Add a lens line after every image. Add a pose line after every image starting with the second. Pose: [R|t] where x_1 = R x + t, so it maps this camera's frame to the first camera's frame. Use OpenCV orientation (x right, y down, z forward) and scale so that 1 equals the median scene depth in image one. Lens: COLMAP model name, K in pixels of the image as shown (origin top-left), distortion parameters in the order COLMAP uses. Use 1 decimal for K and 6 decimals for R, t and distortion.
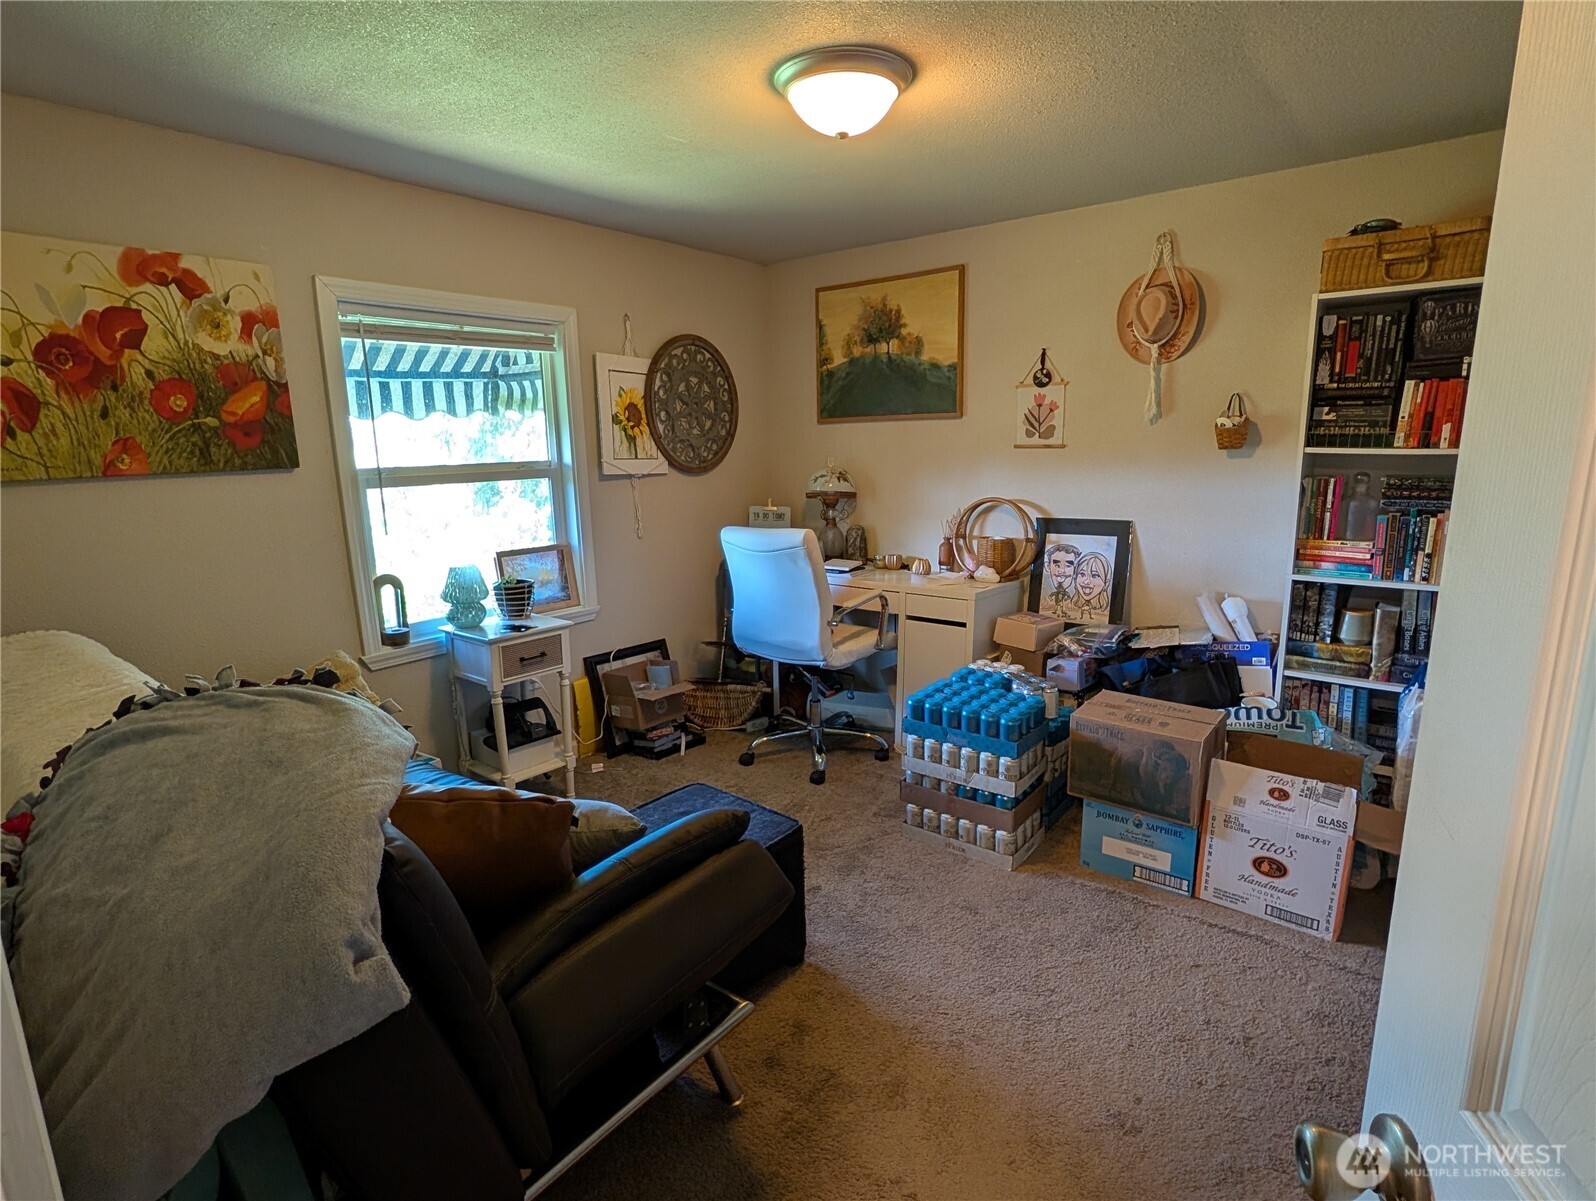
lens RADIAL K [[805.8, 0, 801.7], [0, 805.8, 598.6], [0, 0, 1]] dist [-0.003188, -0.000328]
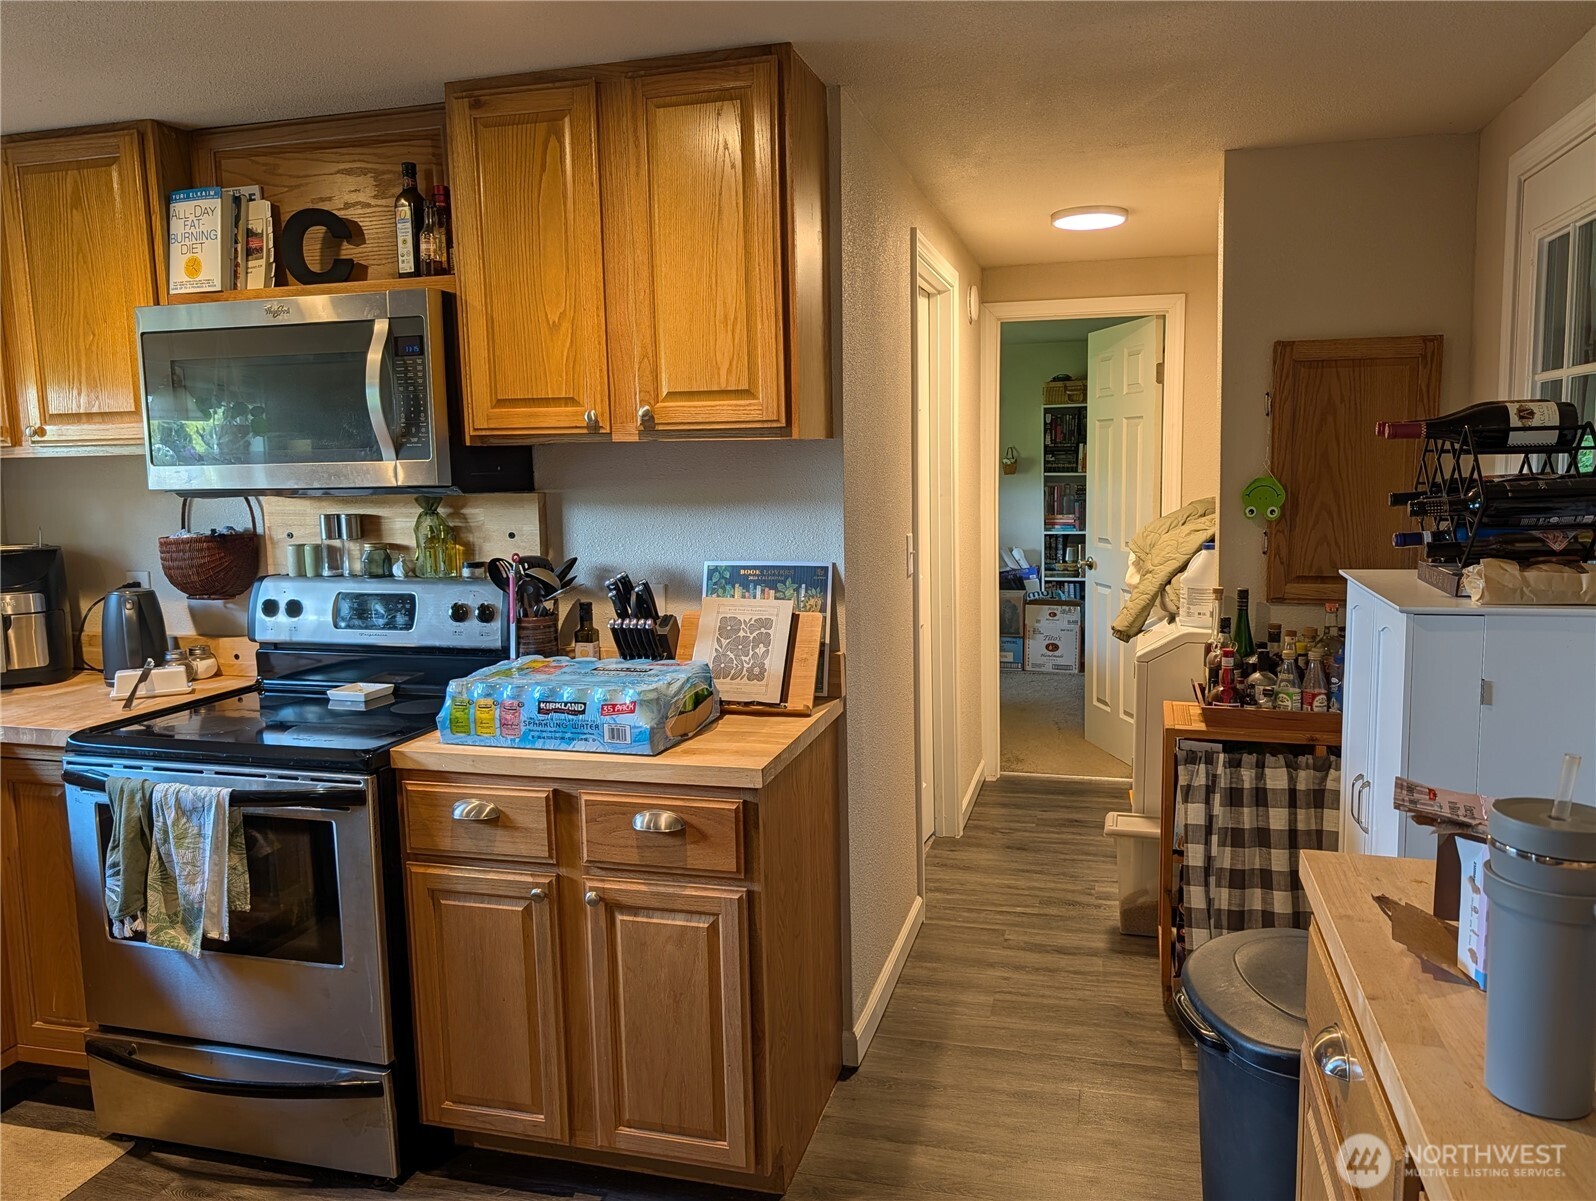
lens RADIAL K [[1158.3, 0, 800.8], [0, 1158.3, 595.1], [0, 0, 1]] dist [0.020368, -0.012655]
pose [[0.923003, -0.044715, 0.382185, -1.211067], [0.080904, 0.993575, -0.079141, 0.339827], [-0.376191, 0.103968, 0.920691, -1.627435]]
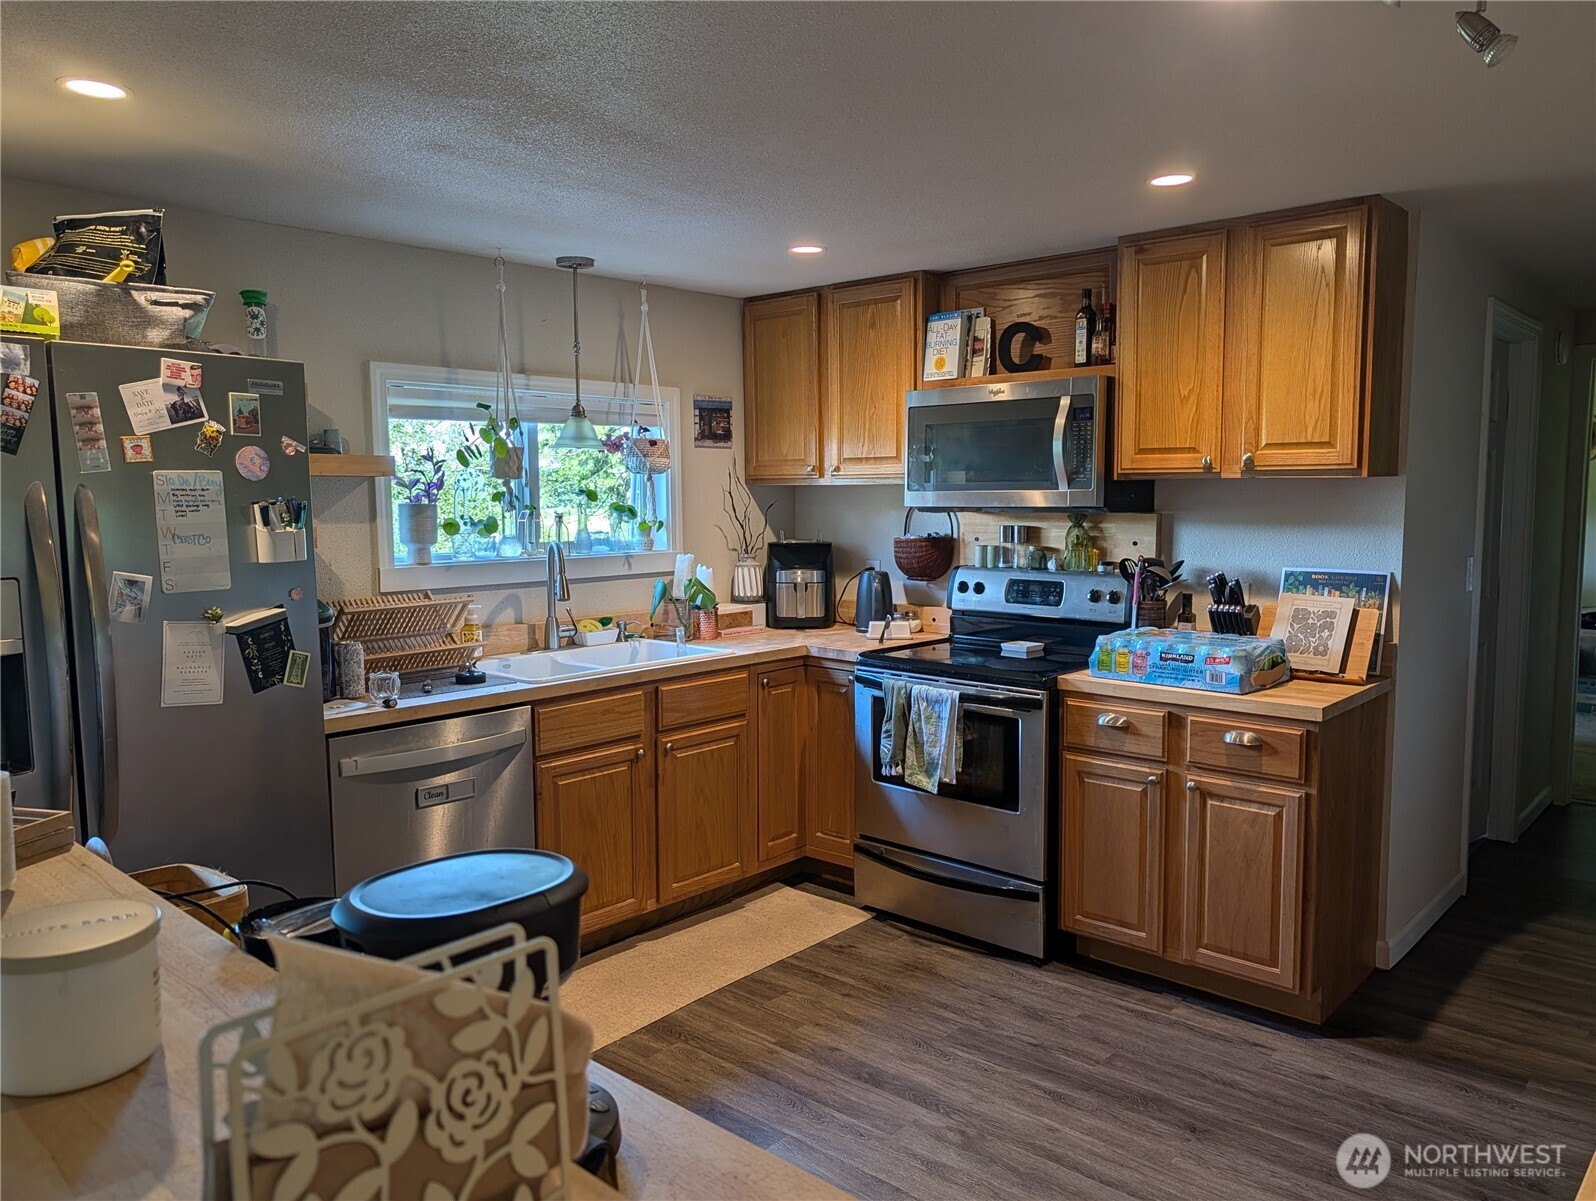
lens RADIAL K [[1158.3, 0, 804.6], [0, 1158.3, 605.7], [0, 0, 1]] dist [0.020368, -0.012655]
pose [[0.998188, 0.020185, -0.056688, -1.864700], [-0.026154, 0.993958, -0.106602, 0.676896], [0.054193, 0.107891, 0.992685, -3.217296]]
